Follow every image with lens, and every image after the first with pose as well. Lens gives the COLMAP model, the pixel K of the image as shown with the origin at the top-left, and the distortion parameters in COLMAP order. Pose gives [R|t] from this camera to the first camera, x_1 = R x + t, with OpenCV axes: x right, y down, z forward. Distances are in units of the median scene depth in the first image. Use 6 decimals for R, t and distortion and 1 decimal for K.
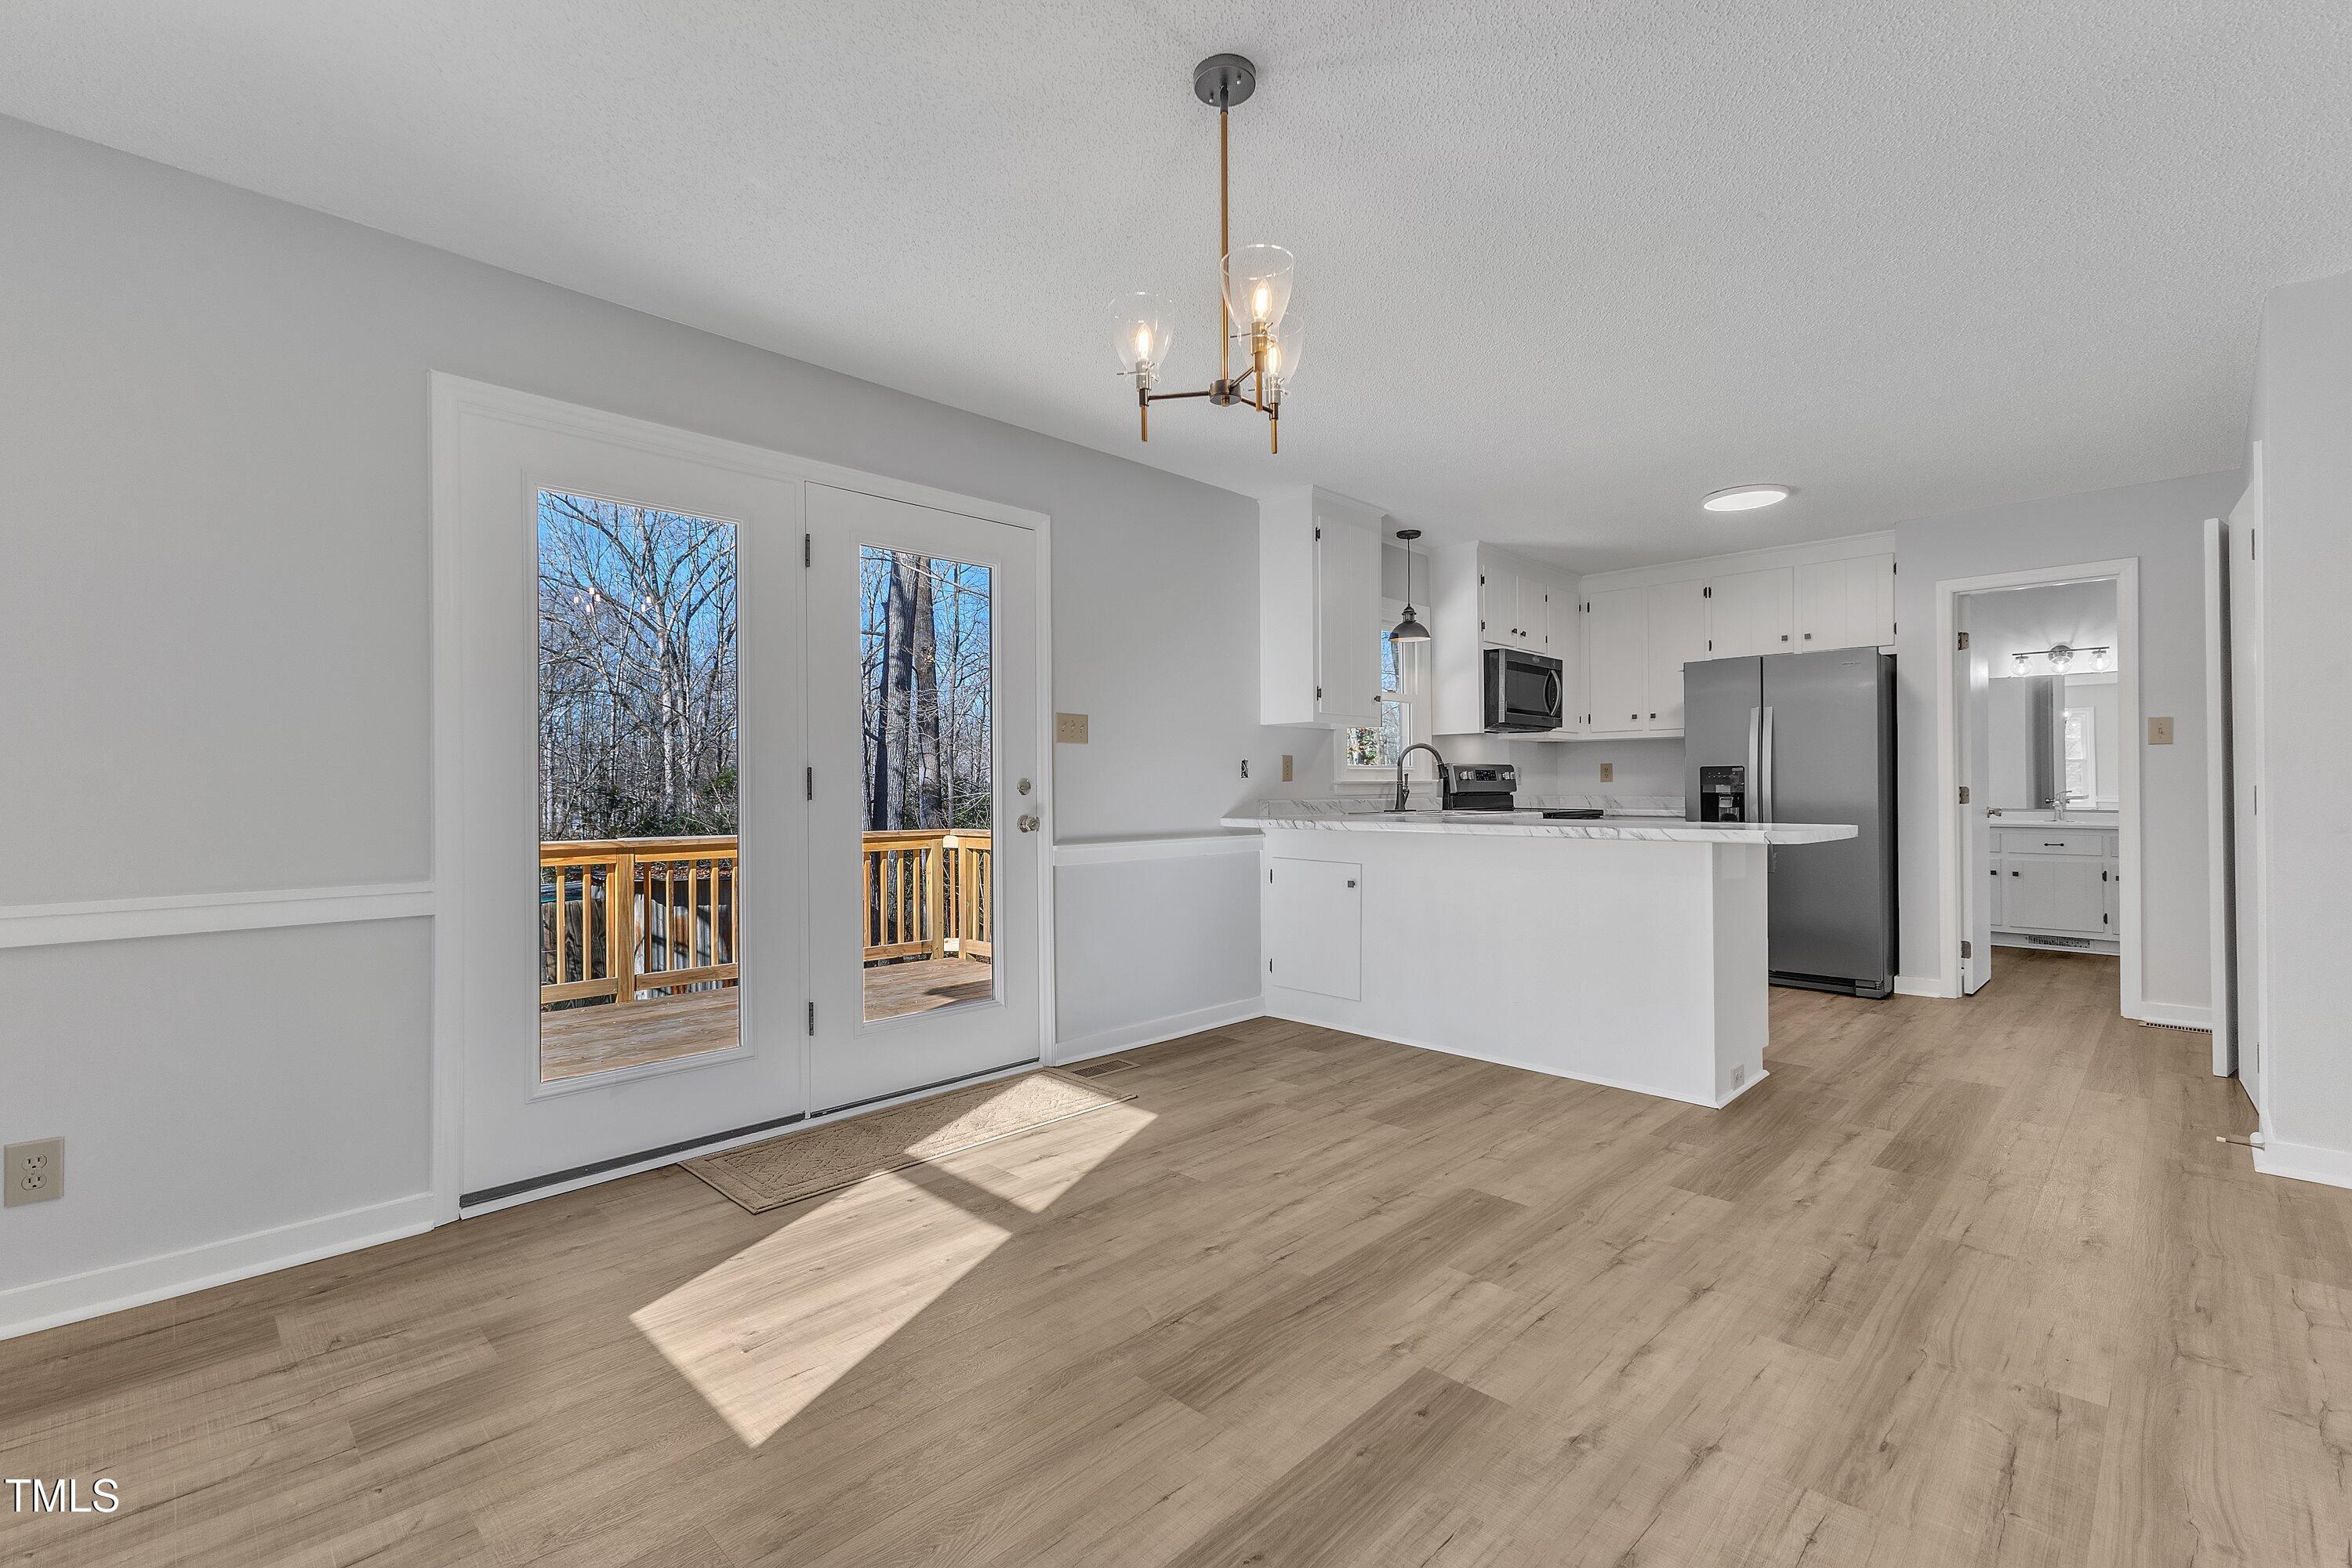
lens RADIAL K [[1028.2, 0, 1169.4], [0, 1028.2, 777.0], [0, 0, 1]] dist [0.006468, -0.002718]
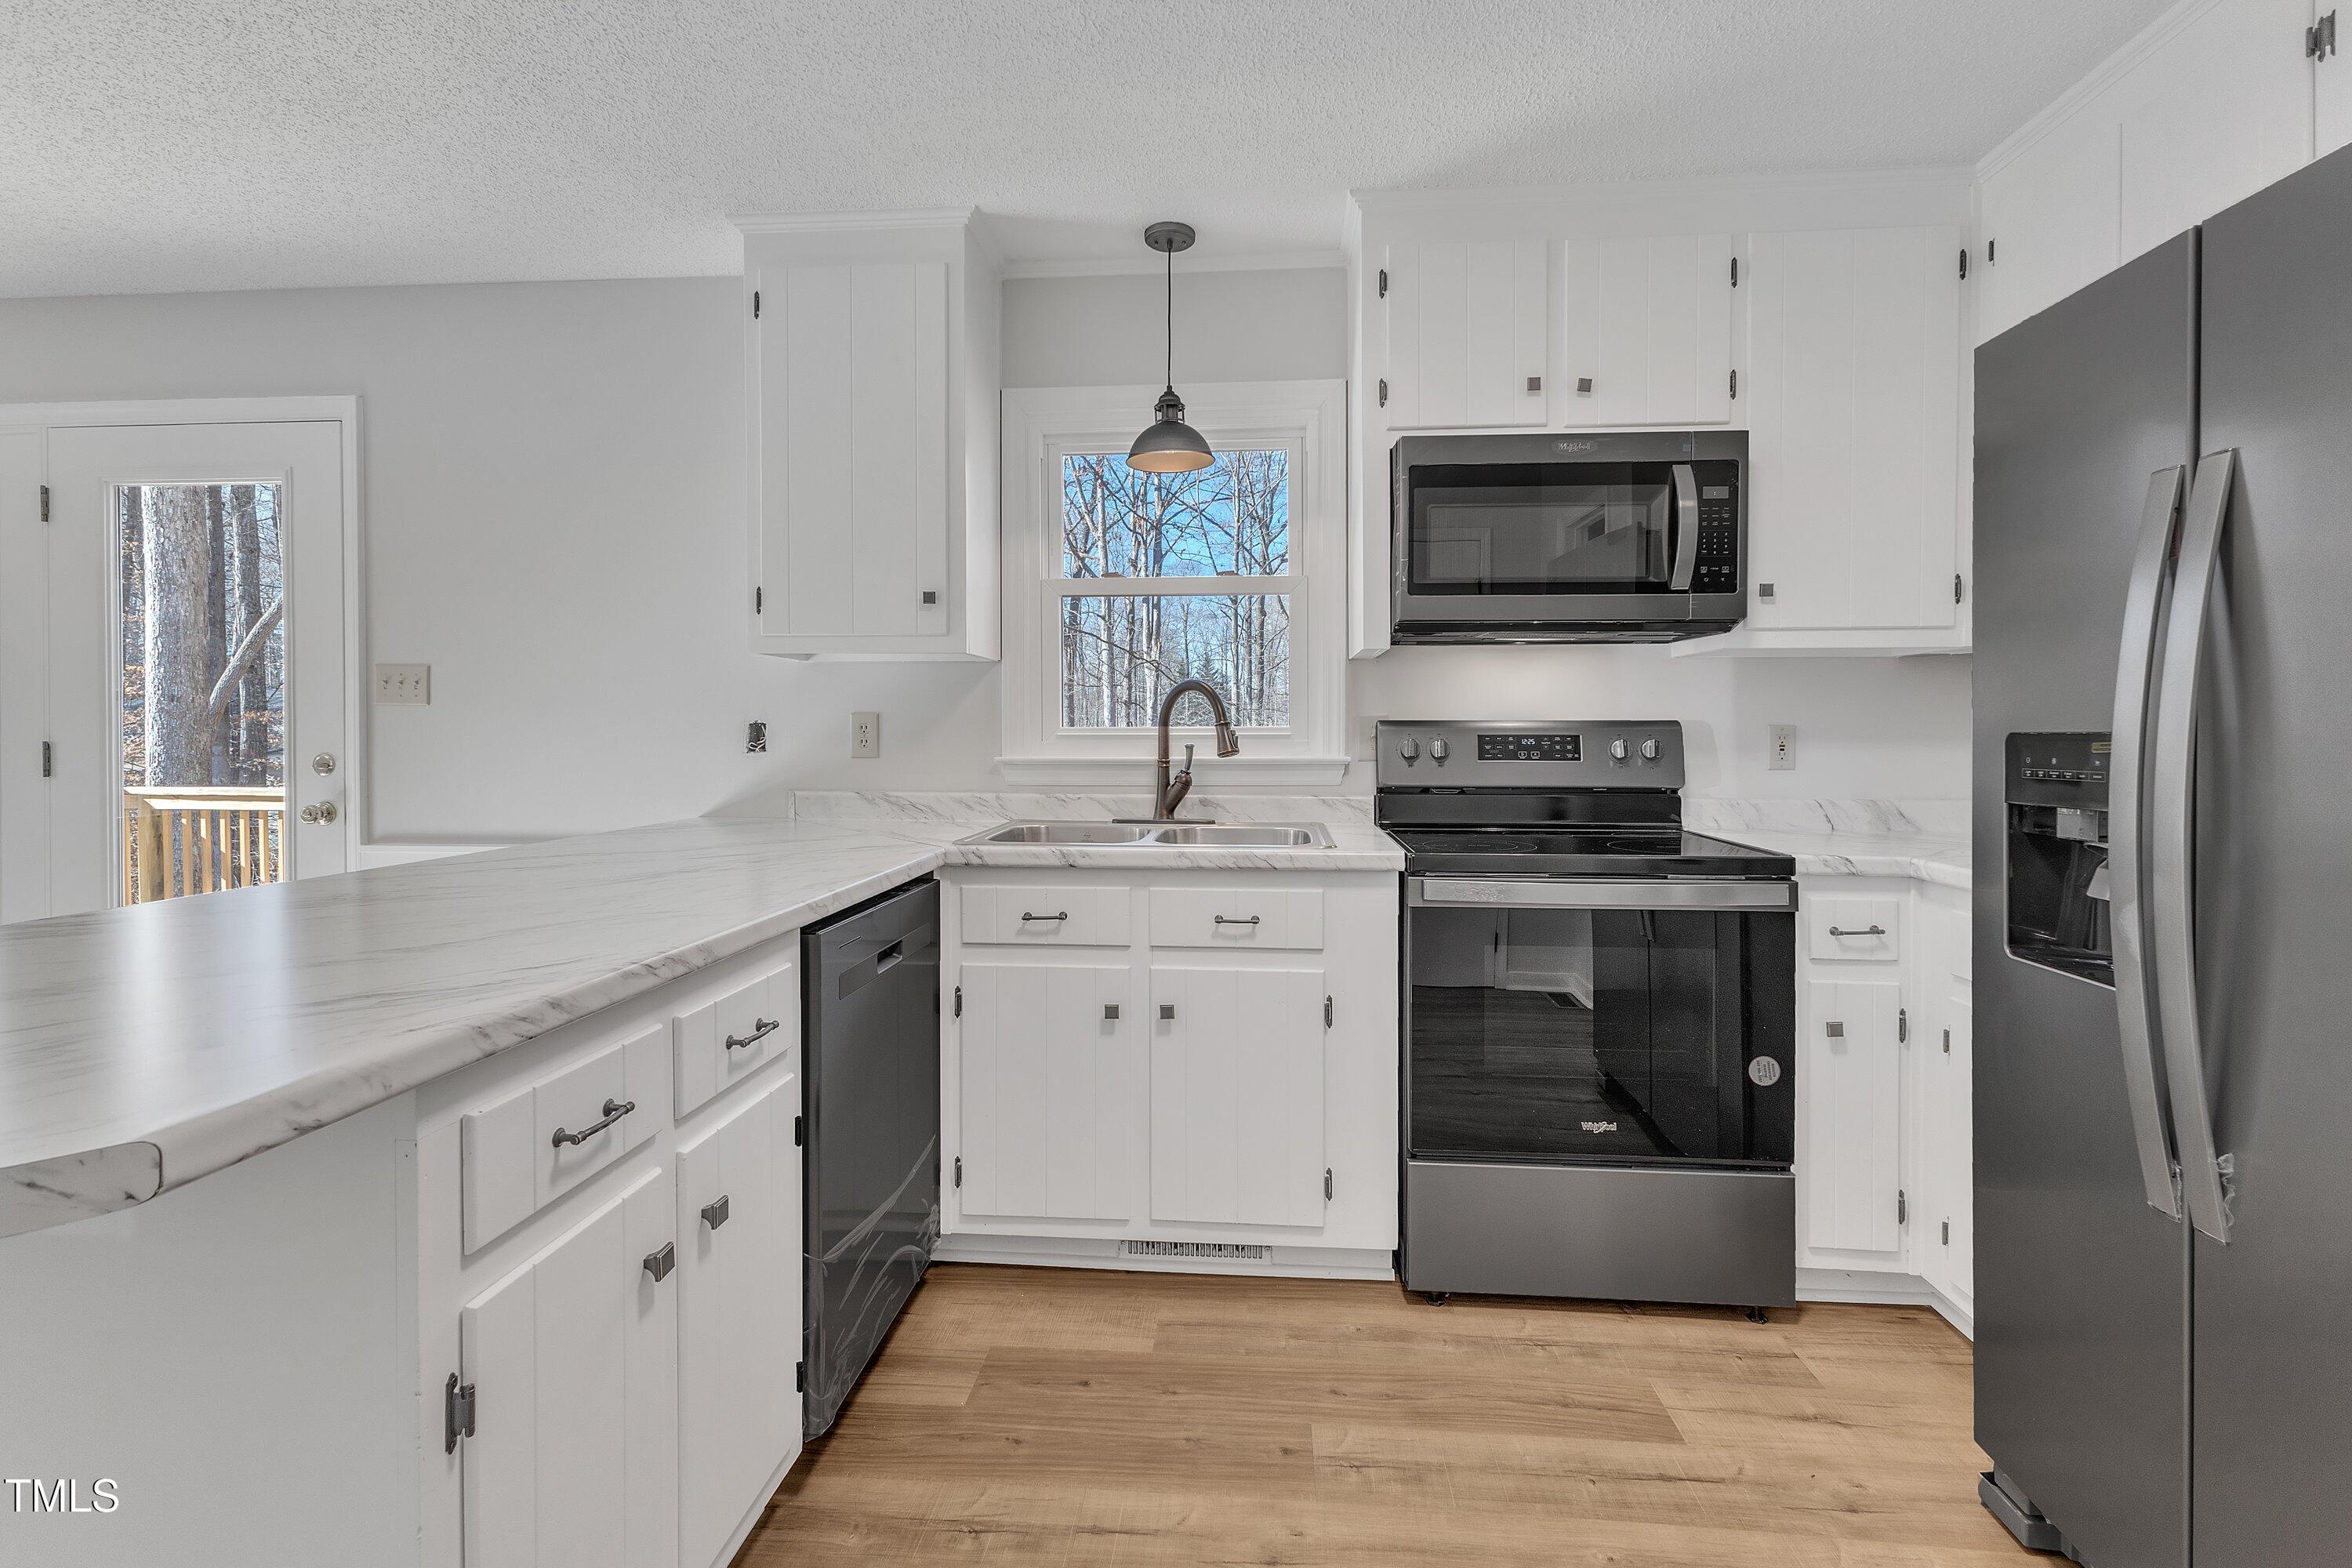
lens RADIAL K [[1028.2, 0, 1213.8], [0, 1028.2, 748.7], [0, 0, 1]] dist [0.006468, -0.002718]
pose [[0.661477, 0.012316, -0.749864, 0.888575], [0.002350, 0.999826, 0.018495, -0.015006], [0.749962, -0.013996, 0.661333, 1.030751]]
